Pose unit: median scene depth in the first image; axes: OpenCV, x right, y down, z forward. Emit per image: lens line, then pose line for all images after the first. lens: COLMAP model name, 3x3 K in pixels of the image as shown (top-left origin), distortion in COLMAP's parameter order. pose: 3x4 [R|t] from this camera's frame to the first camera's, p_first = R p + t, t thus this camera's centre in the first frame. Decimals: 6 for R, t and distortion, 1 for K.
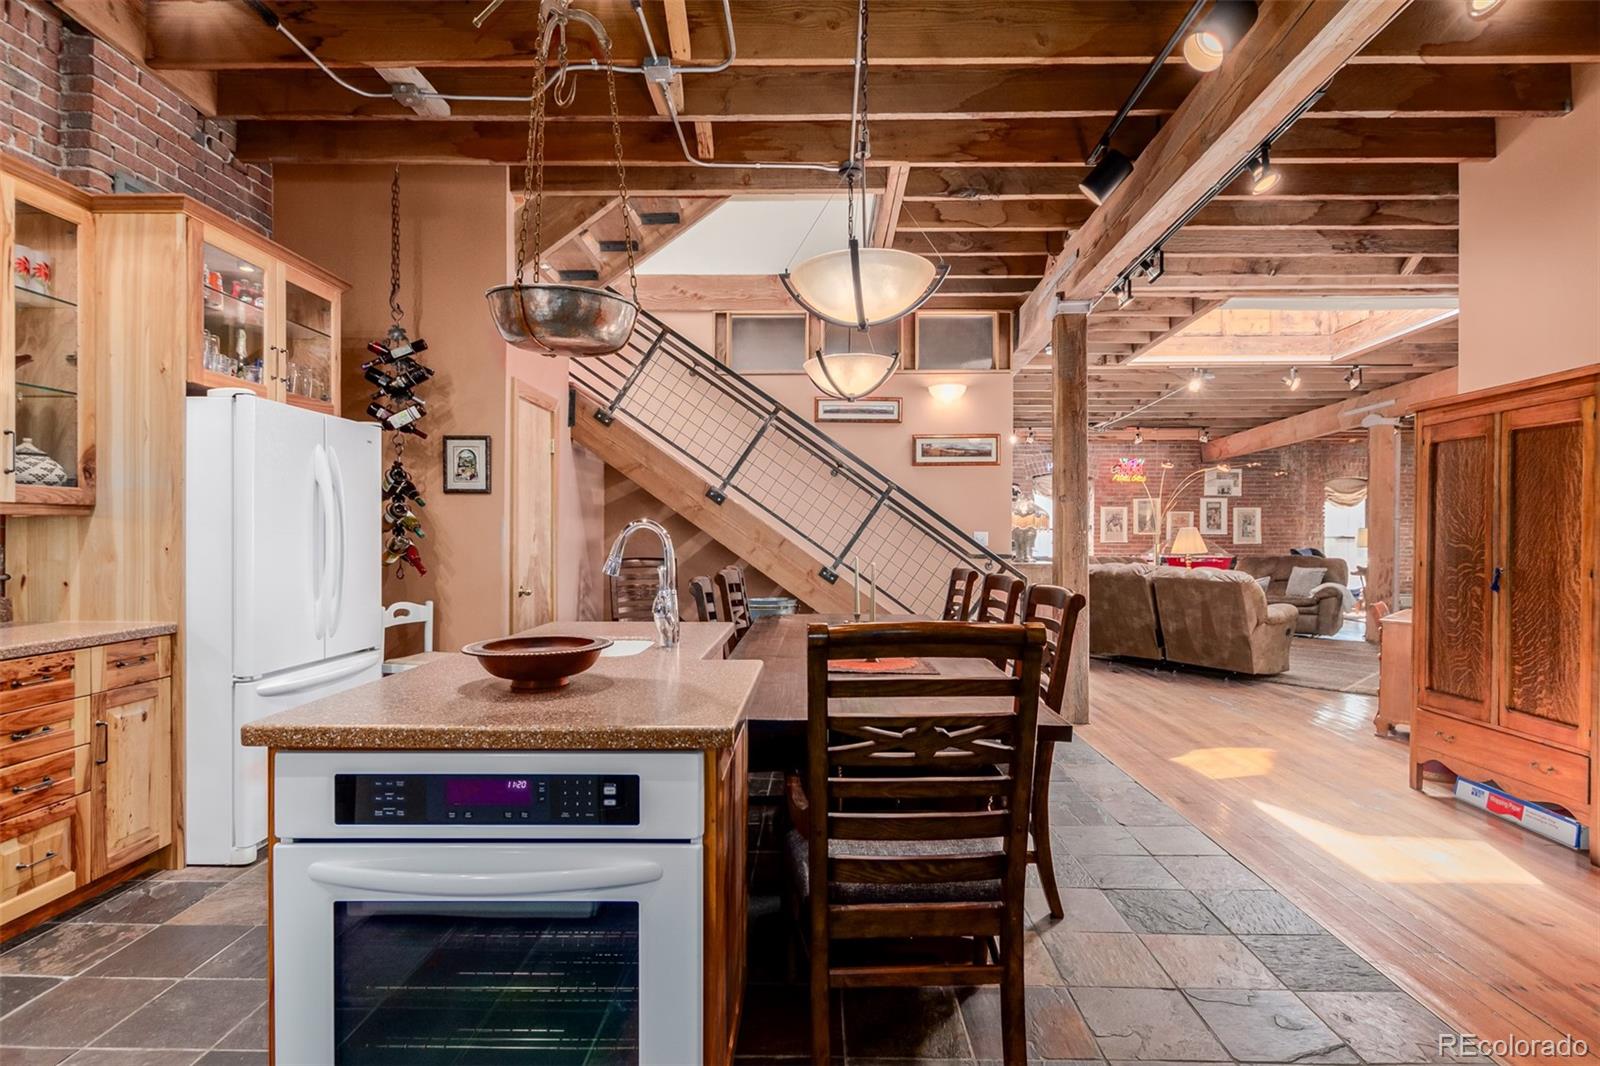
lens RADIAL K [[807.0, 0, 800.0], [0, 807.0, 533.0], [0, 0, 1]] dist [0.001101, -0.000298]
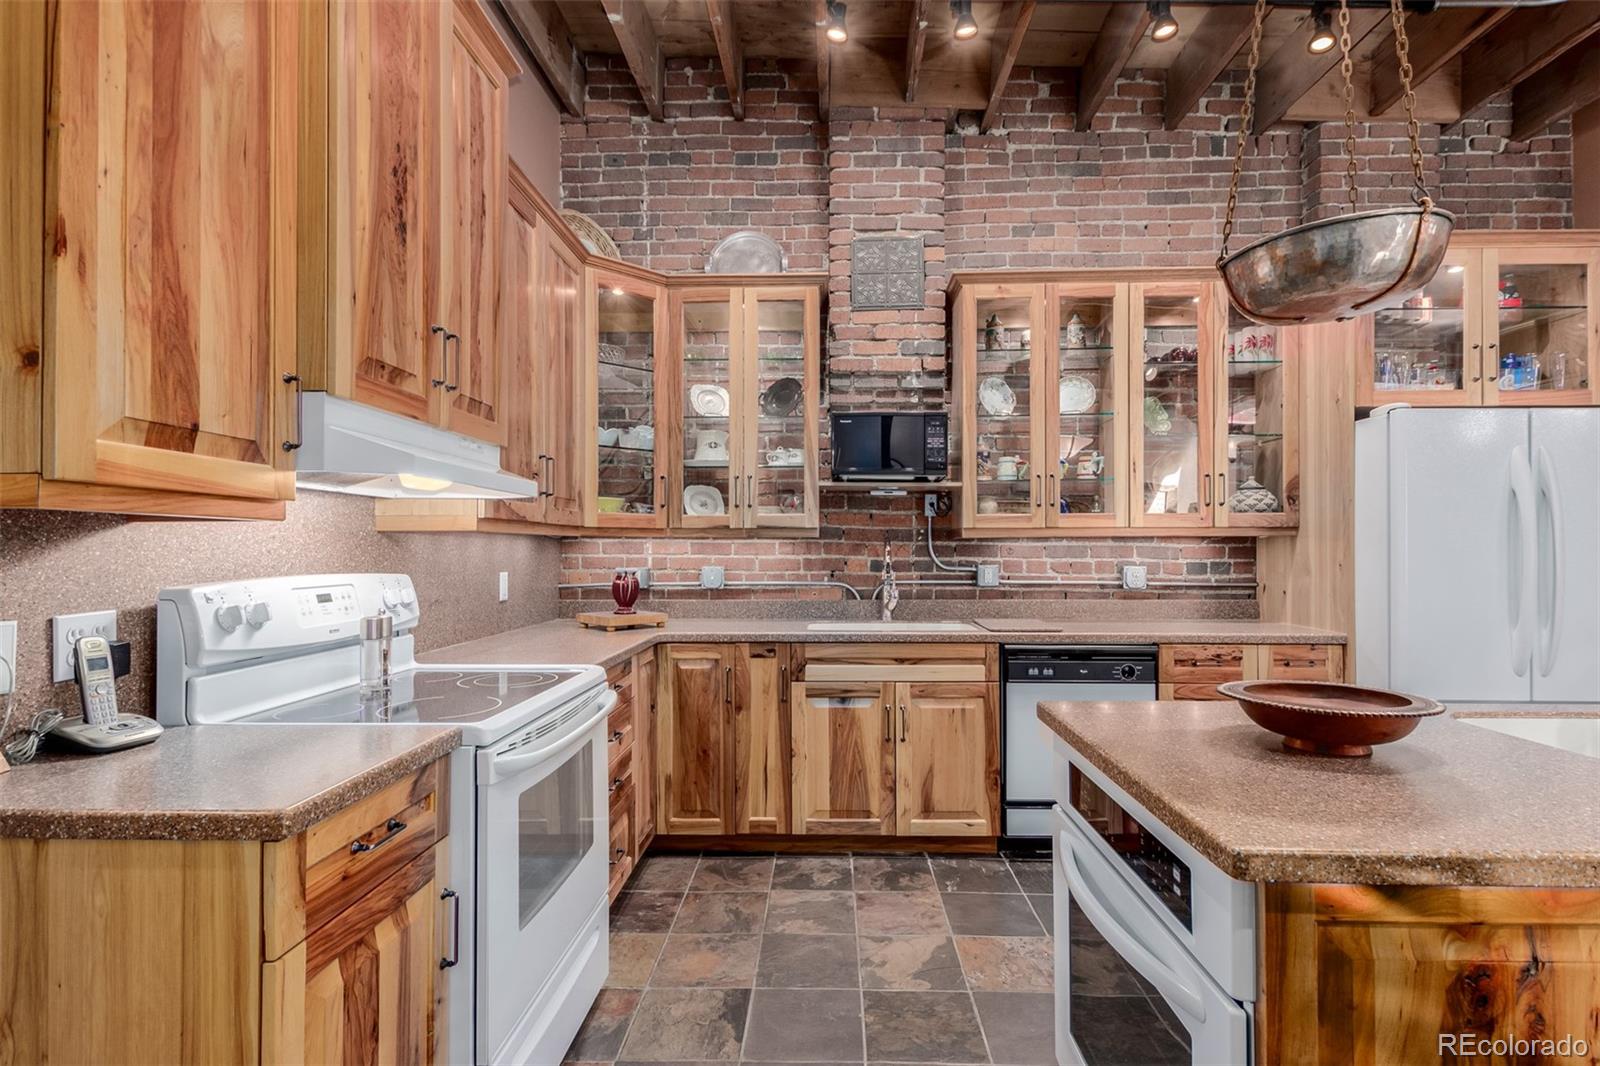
lens RADIAL K [[766.3, 0, 817.5], [0, 766.3, 539.4], [0, 0, 1]] dist [0.009692, -0.000375]
pose [[-0.001086, -0.013931, -0.999902, 0.248004], [0.000499, 0.999903, -0.013931, -0.000675], [0.999999, -0.000514, -0.001079, 0.302475]]
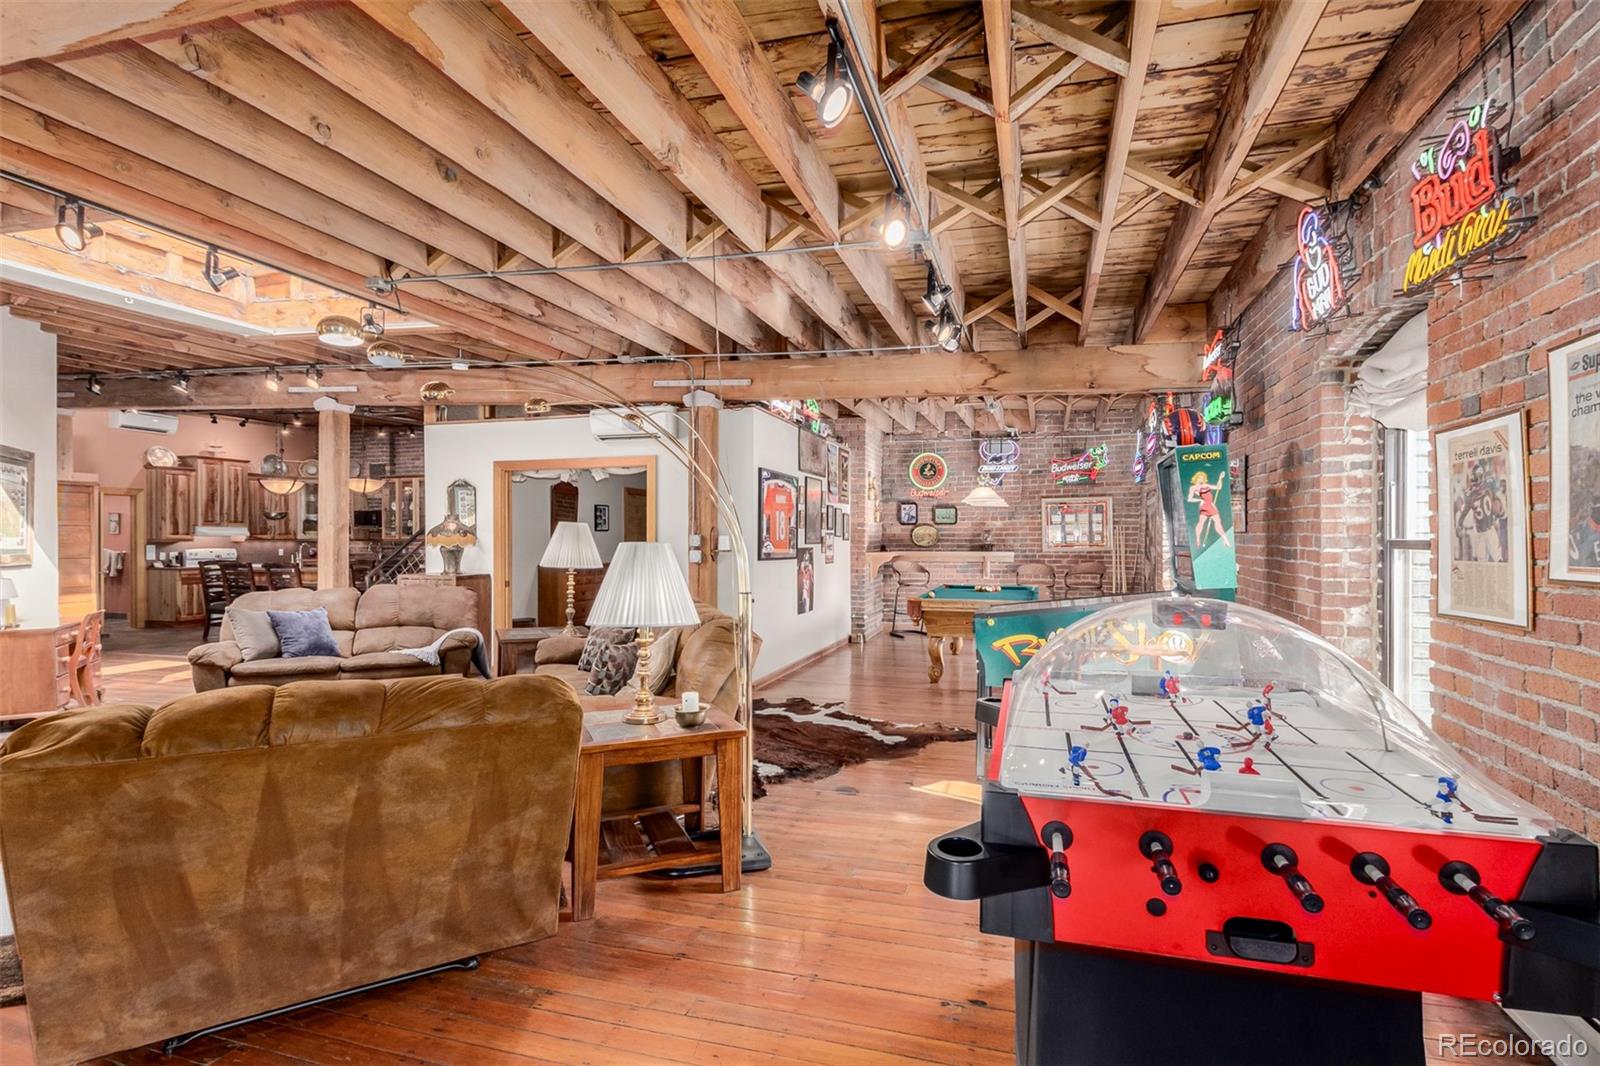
lens RADIAL K [[744.1, 0, 835.3], [0, 744.1, 536.2], [0, 0, 1]] dist [0.008006, -0.000600]
pose [[-0.247042, -0.002436, -0.969002, 2.701263], [-0.000915, 0.999997, -0.002280, -0.041605], [0.969004, 0.000323, -0.247044, 4.143445]]
